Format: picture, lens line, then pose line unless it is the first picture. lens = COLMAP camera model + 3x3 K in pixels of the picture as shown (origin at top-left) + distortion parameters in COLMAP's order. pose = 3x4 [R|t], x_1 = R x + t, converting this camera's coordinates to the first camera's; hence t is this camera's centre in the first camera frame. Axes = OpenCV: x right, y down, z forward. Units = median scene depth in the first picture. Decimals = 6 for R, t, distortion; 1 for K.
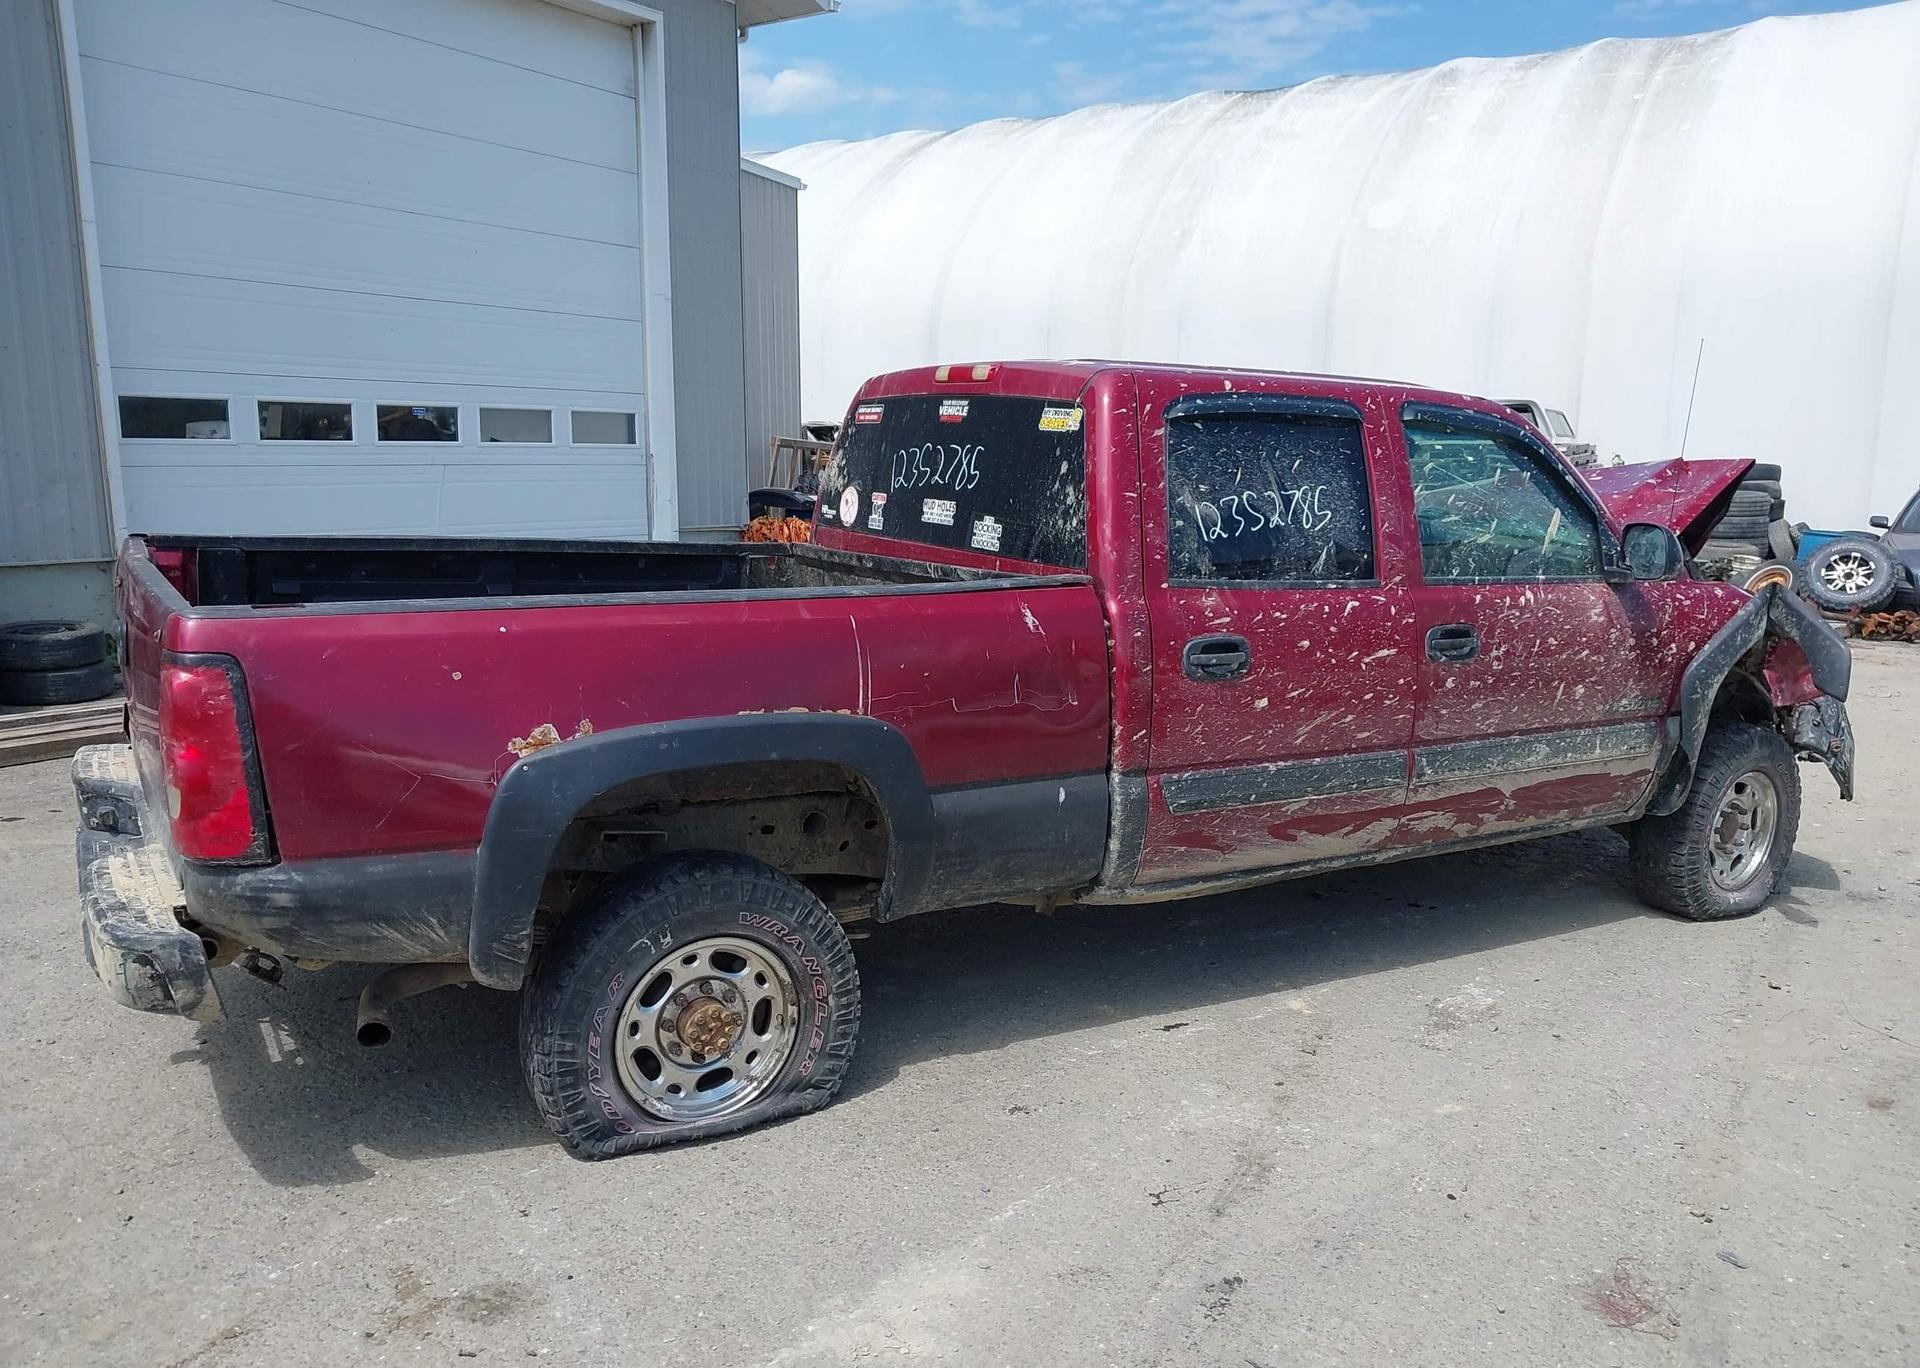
lens RADIAL K [[1522.2, 0, 952.6], [0, 1522.2, 691.3], [0, 0, 1]] dist [0.025916, -0.036386]
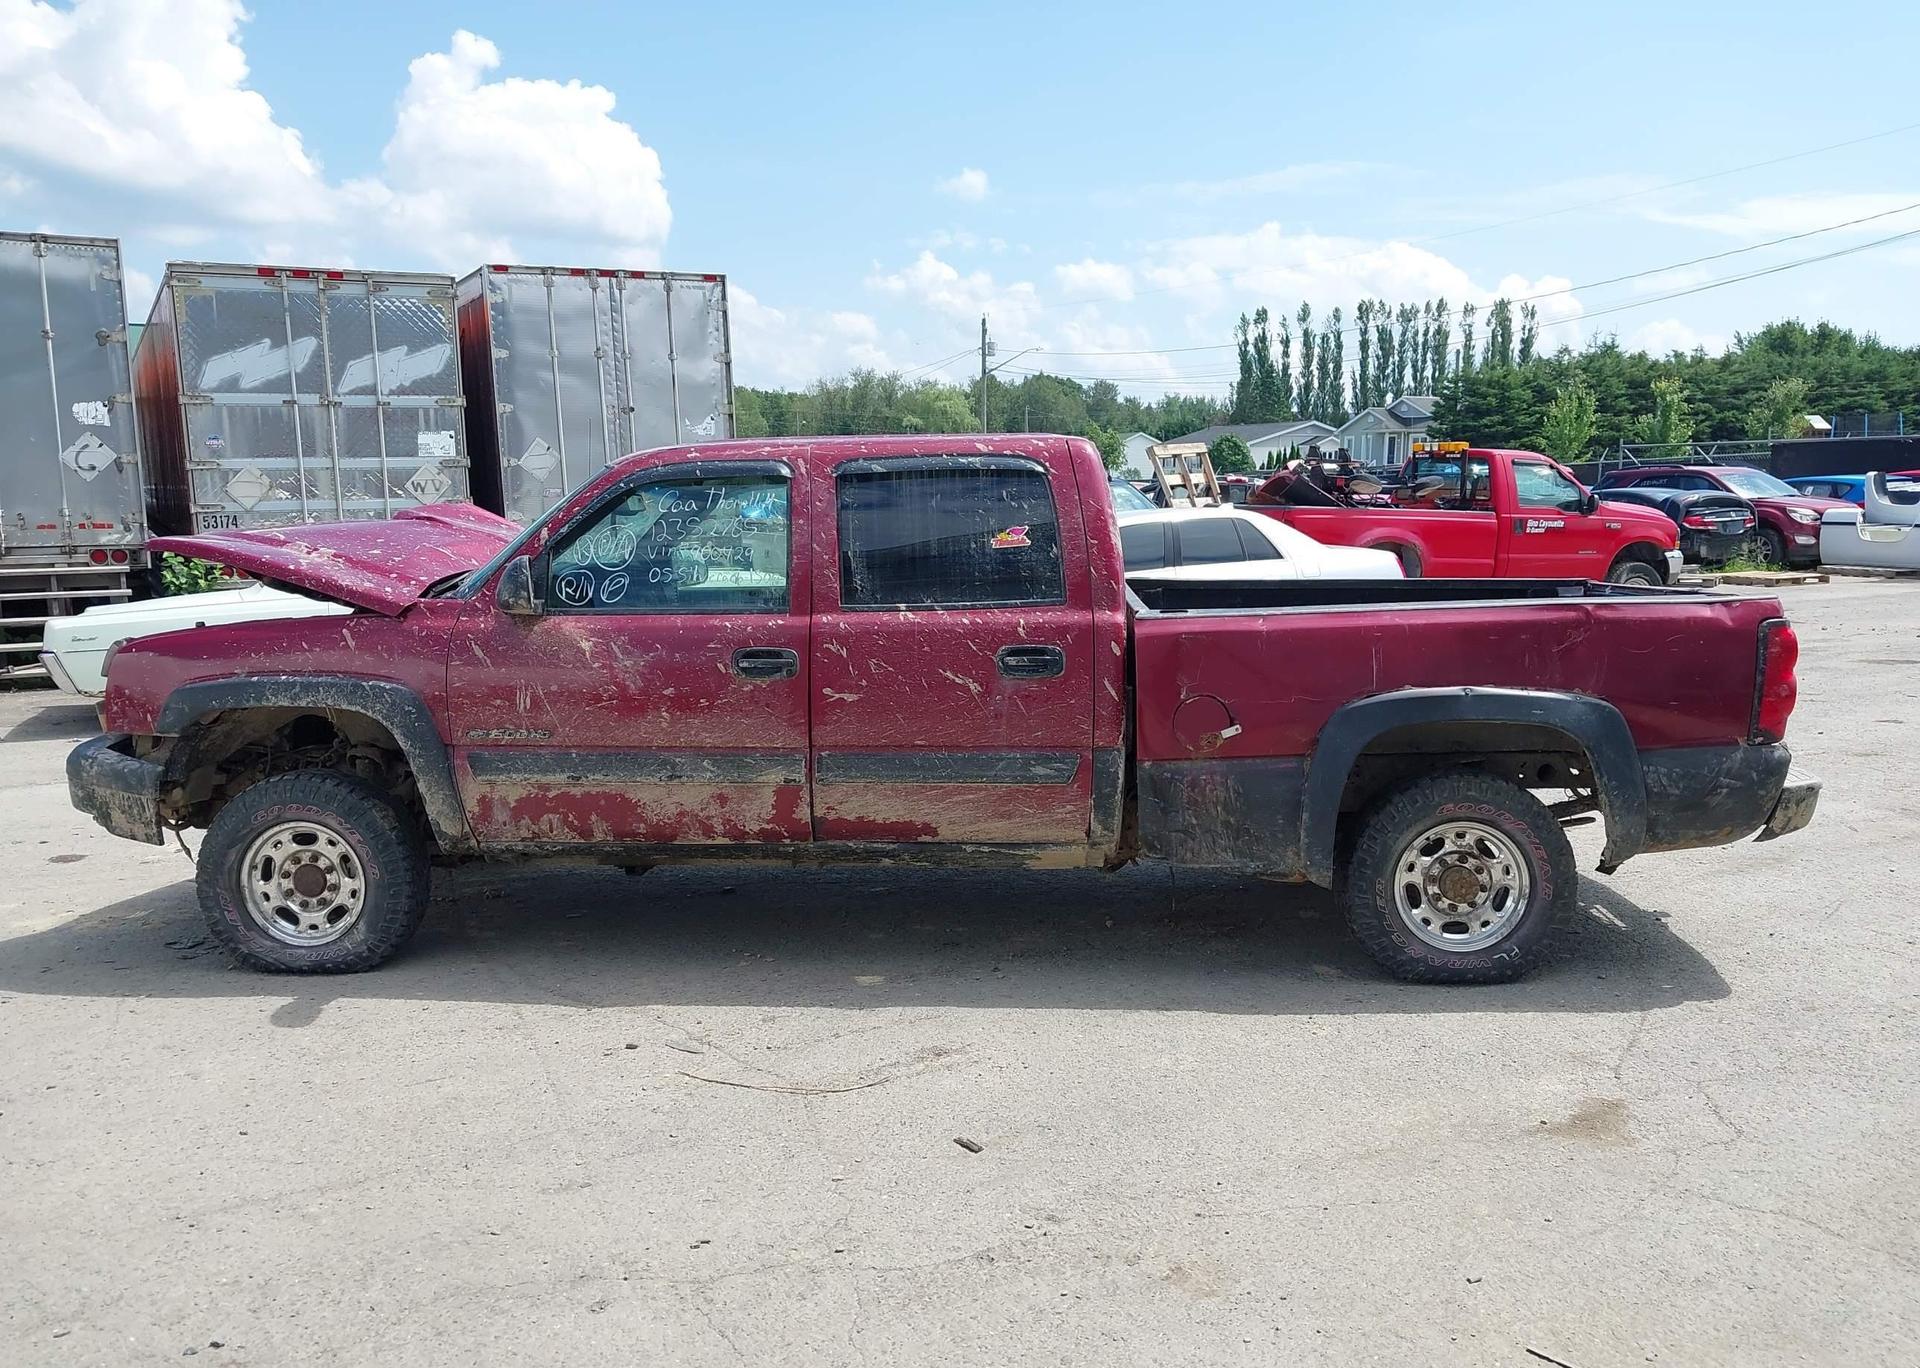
lens RADIAL K [[1522.2, 0, 963.3], [0, 1522.2, 680.8], [0, 0, 1]] dist [0.025916, -0.036386]
pose [[-0.833951, -0.083831, 0.545434, -0.656030], [0.075981, 0.961537, 0.263957, -0.390858], [-0.546583, 0.261570, -0.795505, 2.263110]]
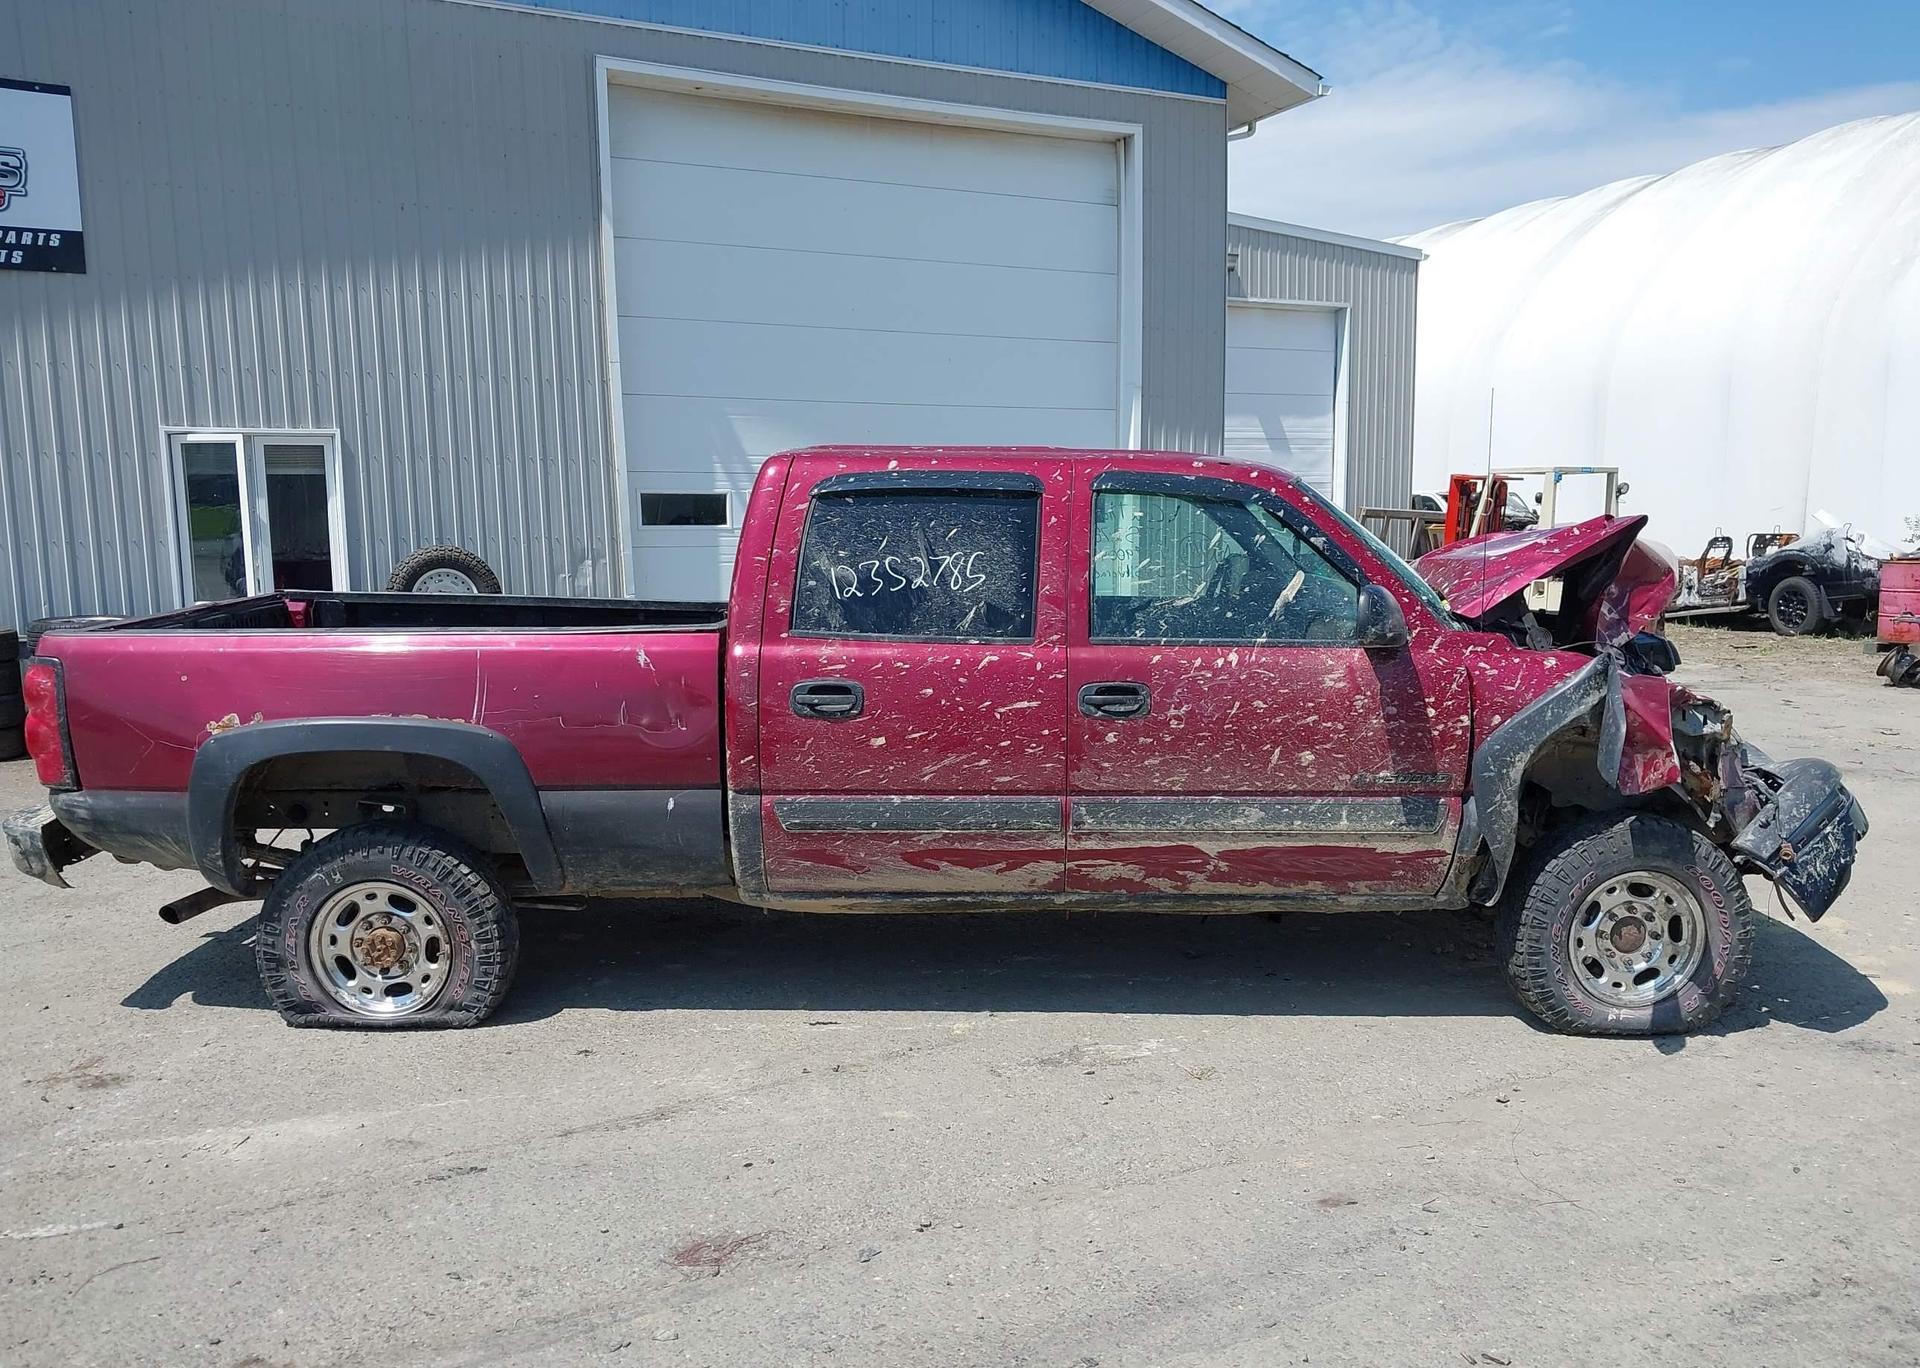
lens RADIAL K [[1512.5, 0, 944.2], [0, 1512.5, 682.7], [0, 0, 1]] dist [0.052883, -0.076742]
pose [[0.864195, 0.035299, -0.501917, 0.766188], [-0.062033, 0.997400, -0.036663, 0.002098], [0.499318, 0.062820, 0.864138, 0.048110]]
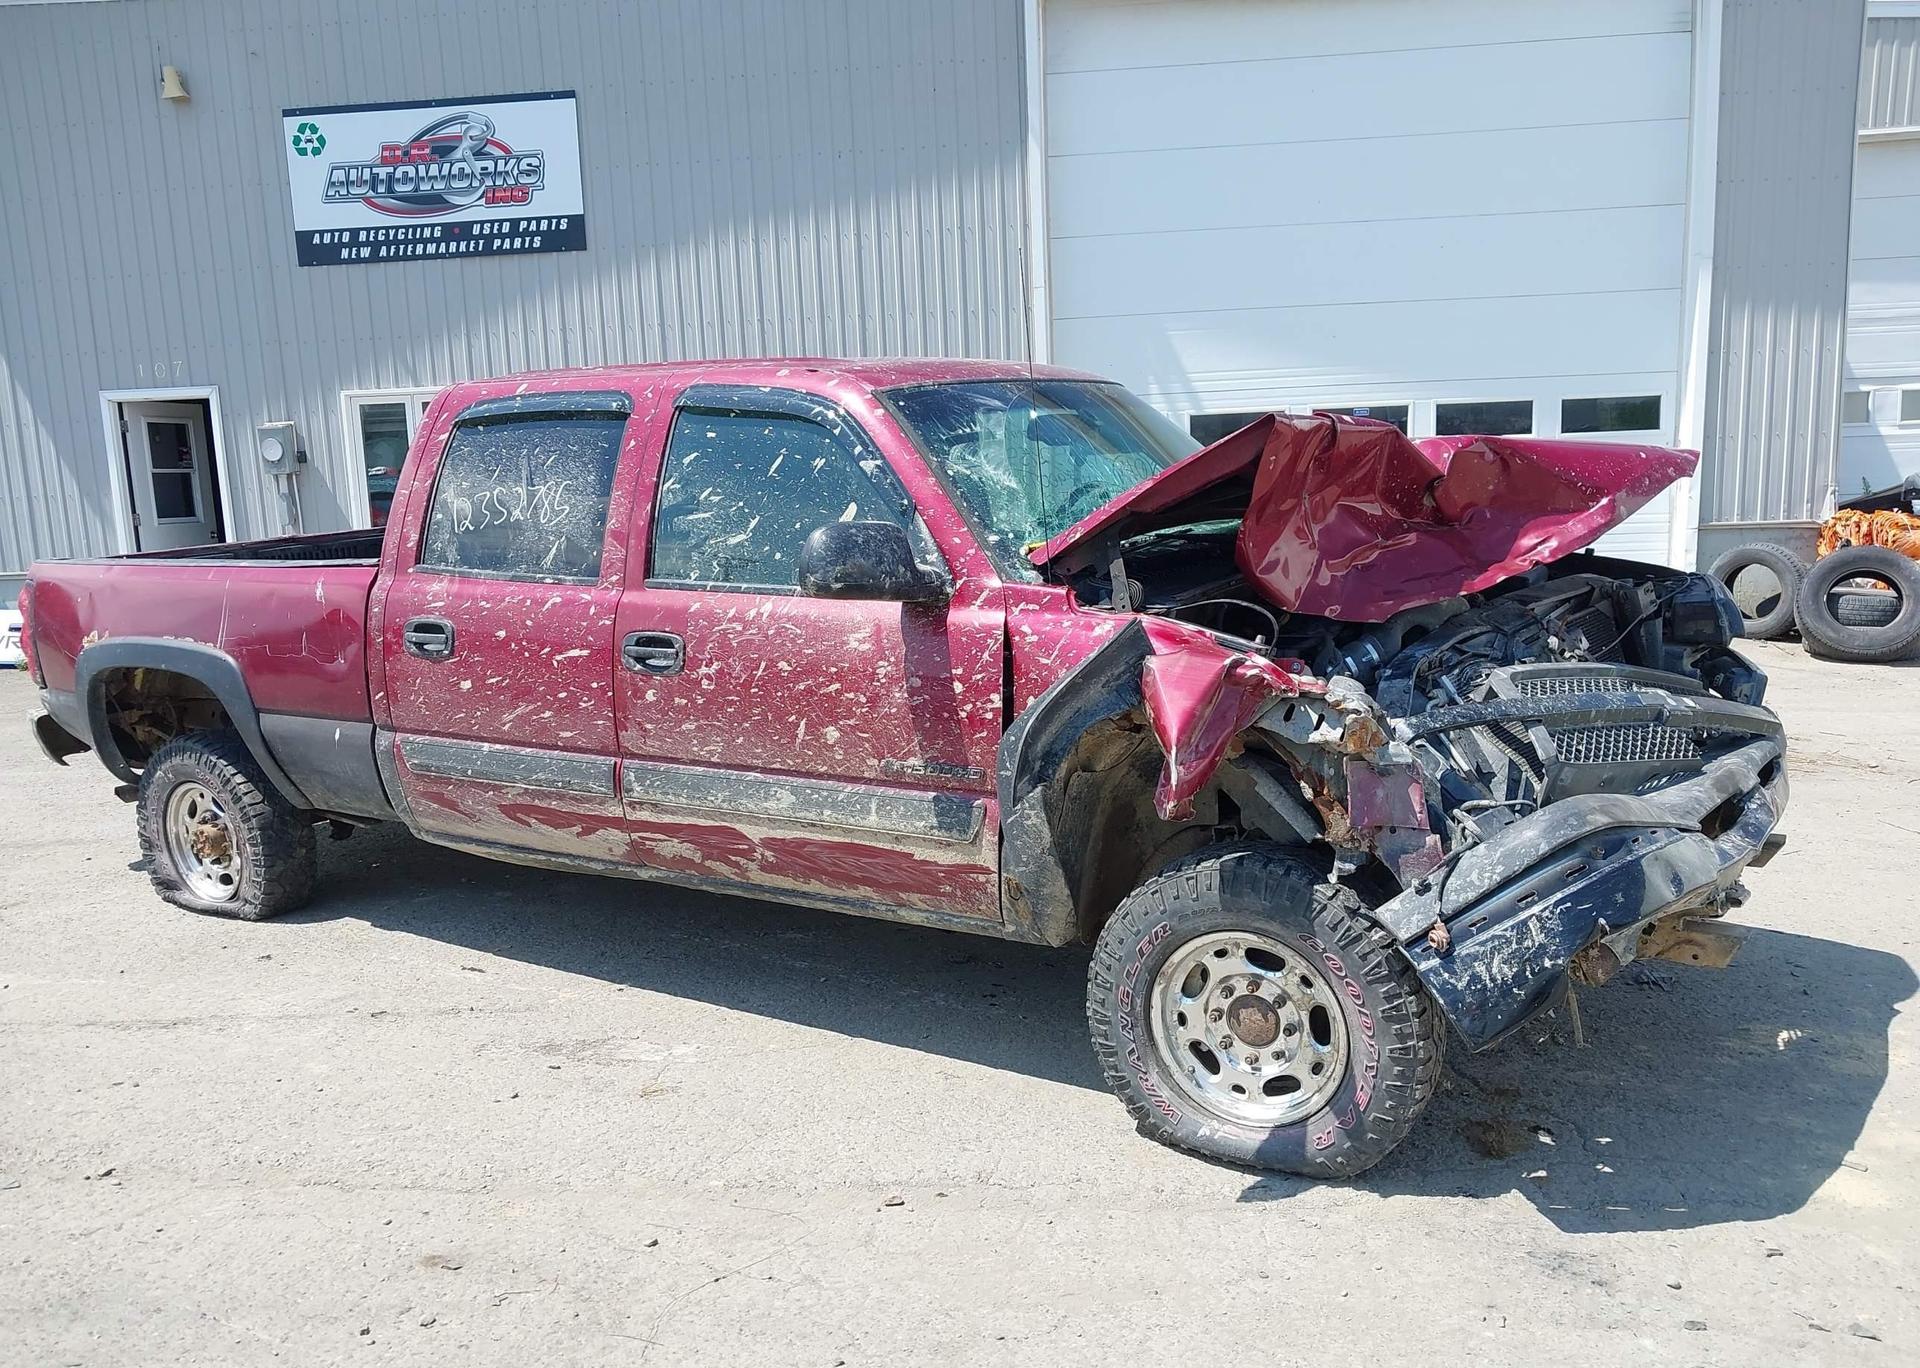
lens RADIAL K [[1512.5, 0, 950.3], [0, 1512.5, 672.3], [0, 0, 1]] dist [0.052883, -0.076742]
pose [[0.456348, 0.093637, -0.884861, 1.241524], [-0.101352, 0.993445, 0.052857, -0.087639], [0.884010, 0.065562, 0.462847, 0.760535]]
